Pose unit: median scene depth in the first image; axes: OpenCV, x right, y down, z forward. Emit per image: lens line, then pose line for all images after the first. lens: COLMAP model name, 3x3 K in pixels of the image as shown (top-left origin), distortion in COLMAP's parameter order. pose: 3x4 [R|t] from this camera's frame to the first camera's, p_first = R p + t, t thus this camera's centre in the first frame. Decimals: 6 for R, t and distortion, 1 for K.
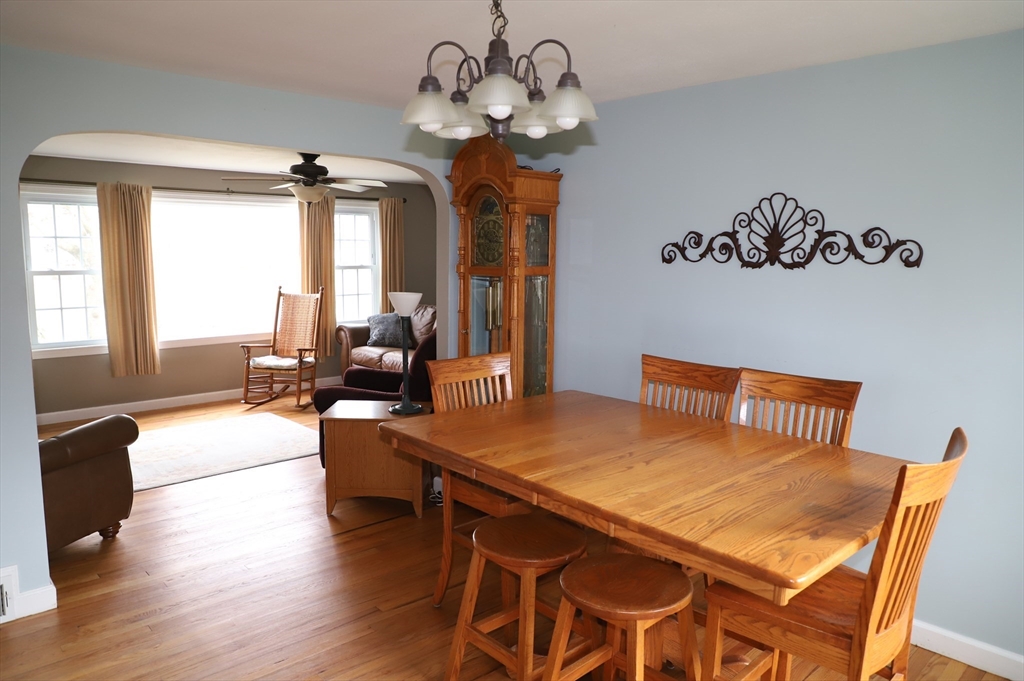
lens RADIAL K [[700.7, 0, 515.9], [0, 700.7, 337.0], [0, 0, 1]] dist [-0.074198, 0.035982]
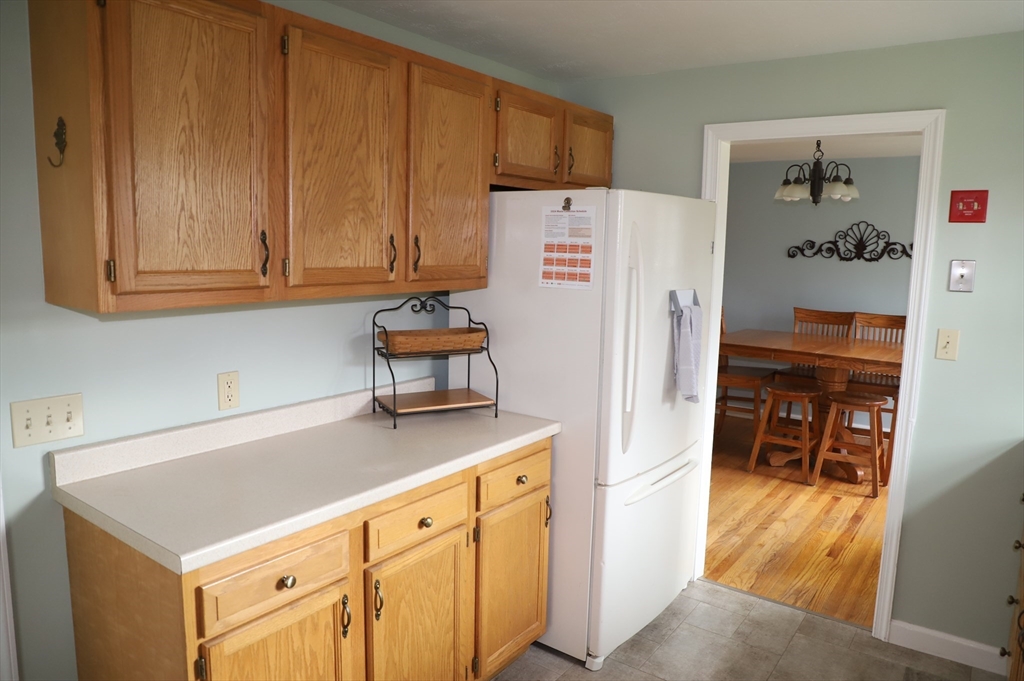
lens RADIAL K [[700.7, 0, 515.9], [0, 700.7, 337.0], [0, 0, 1]] dist [-0.074198, 0.035982]
pose [[0.982525, -0.011576, 0.185770, -0.869633], [0.009676, 0.999891, 0.011133, 0.075256], [-0.185878, -0.009141, 0.982530, -0.651763]]
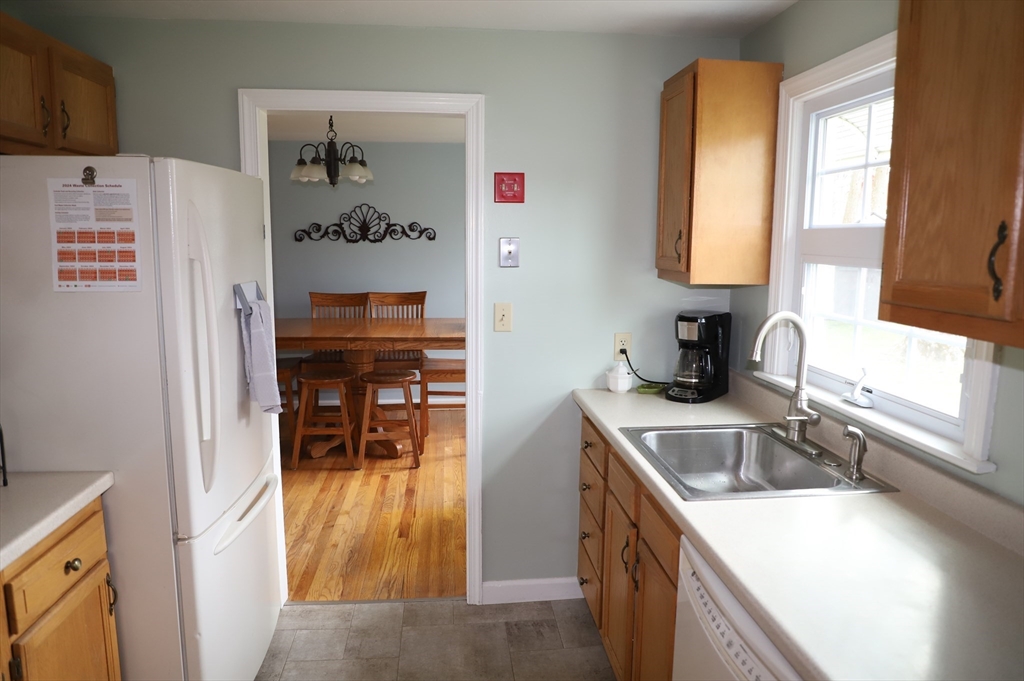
lens RADIAL K [[700.7, 0, 515.9], [0, 700.7, 337.0], [0, 0, 1]] dist [-0.074198, 0.035982]
pose [[0.606504, -0.117720, 0.786317, -0.906997], [0.097818, 0.992513, 0.073140, 0.059789], [-0.789040, 0.032556, 0.613479, -0.507110]]
